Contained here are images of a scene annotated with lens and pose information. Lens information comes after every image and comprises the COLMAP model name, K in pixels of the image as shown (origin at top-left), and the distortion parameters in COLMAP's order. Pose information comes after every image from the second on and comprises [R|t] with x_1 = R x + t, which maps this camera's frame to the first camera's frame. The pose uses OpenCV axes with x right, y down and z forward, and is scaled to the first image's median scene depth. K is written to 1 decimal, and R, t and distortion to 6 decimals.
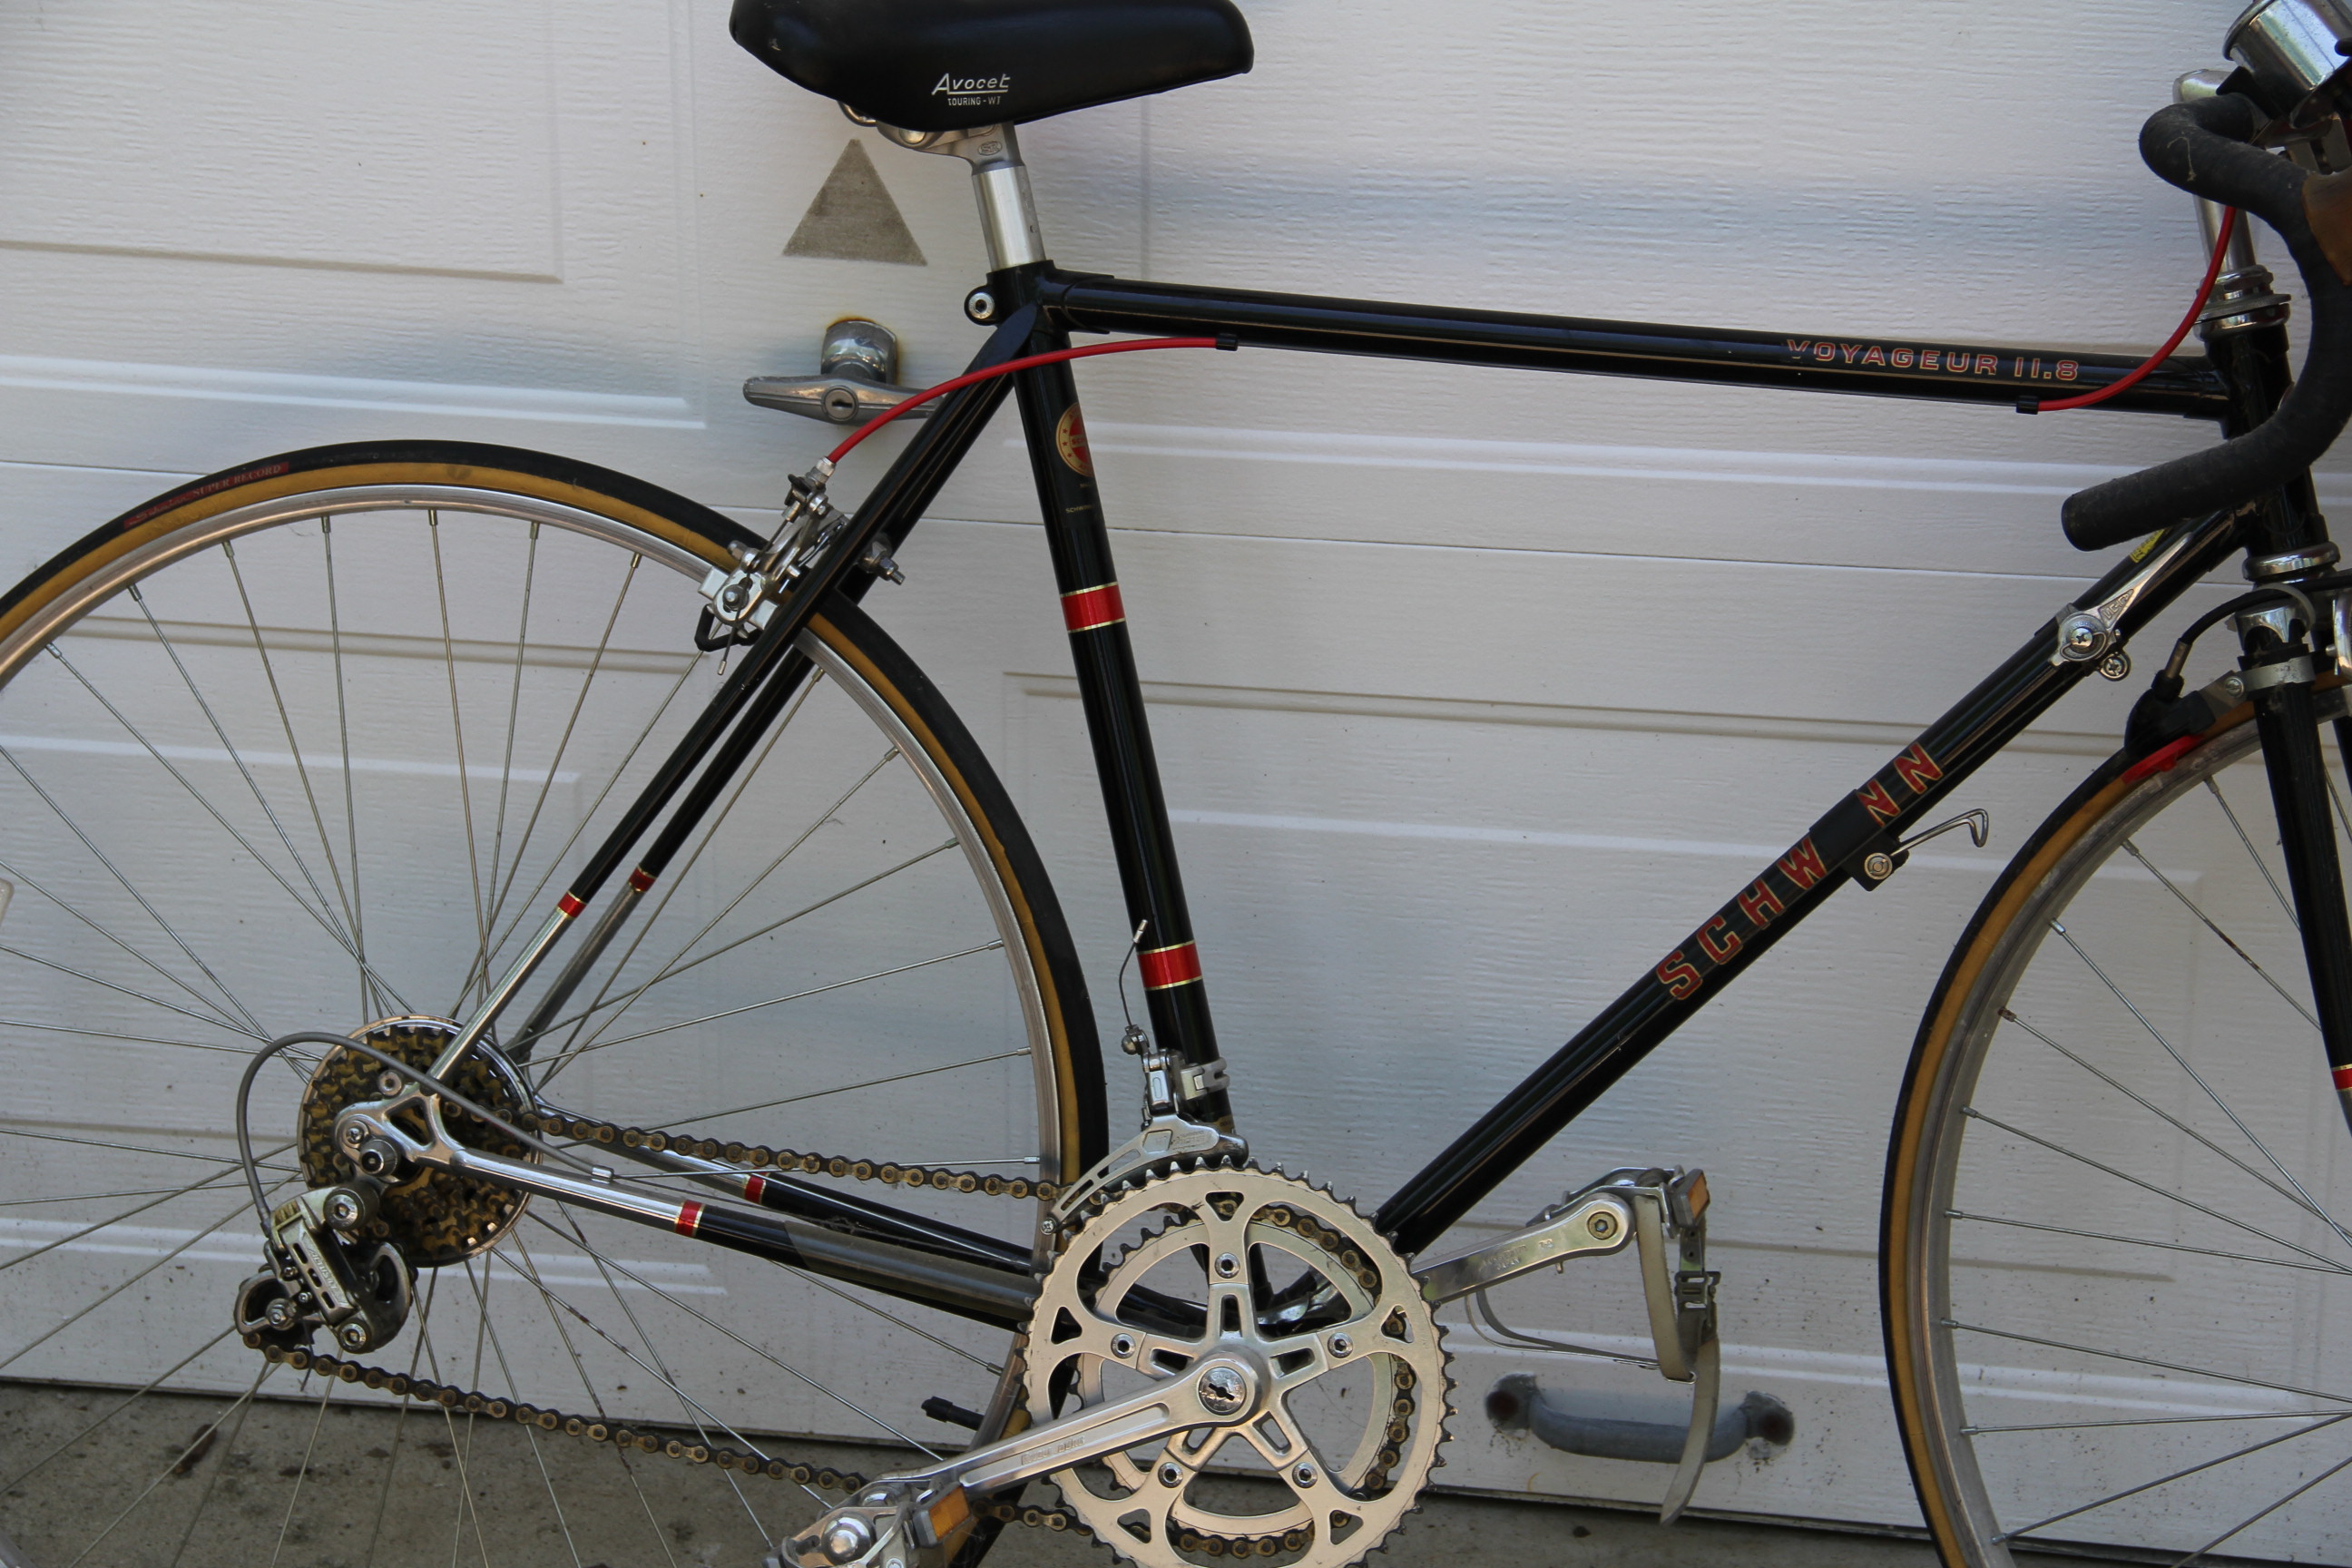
lens RADIAL K [[5650.9, 0, 1161.0], [0, 5650.9, 809.8], [0, 0, 1]] dist [0.403440, 0.808030]
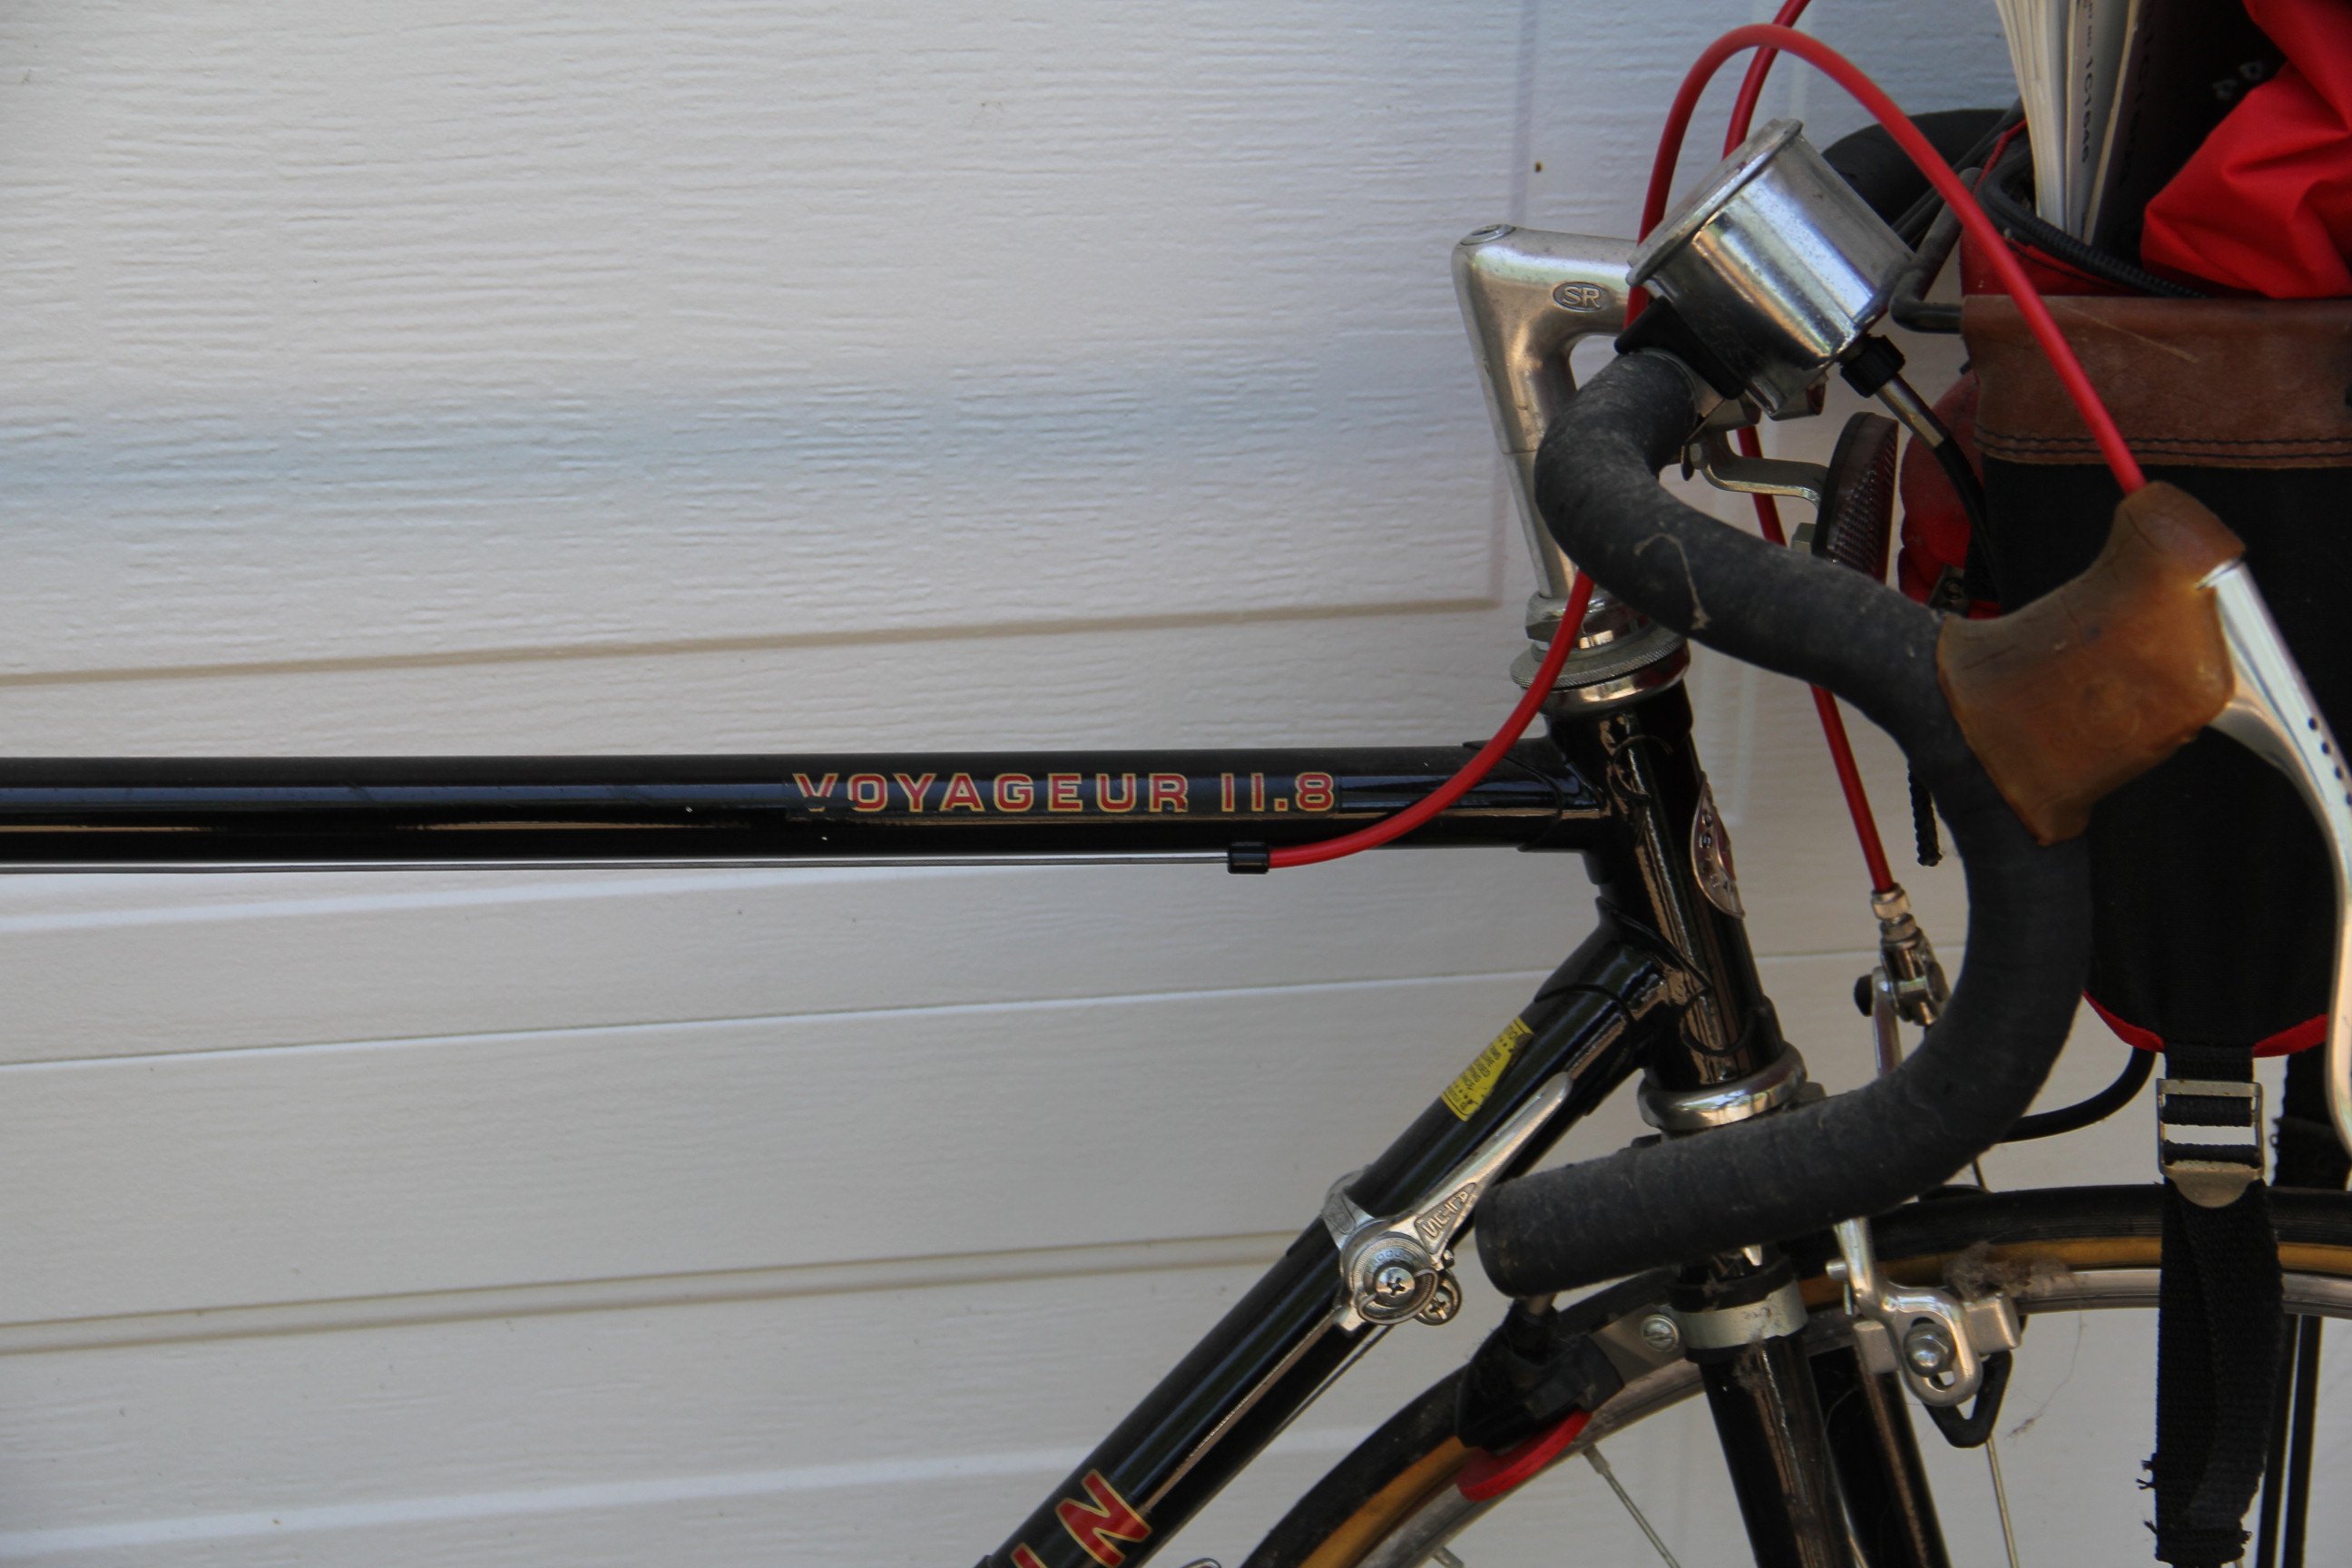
lens RADIAL K [[6337.7, 0, 1176.0], [0, 6337.7, 784.0], [0, 0, 1]] dist [0.436526, 0.352114]
pose [[0.949170, -0.130930, 0.286242, -0.022904], [0.091224, 0.984778, 0.147953, -0.158478], [-0.301256, -0.114321, 0.946666, 0.420092]]
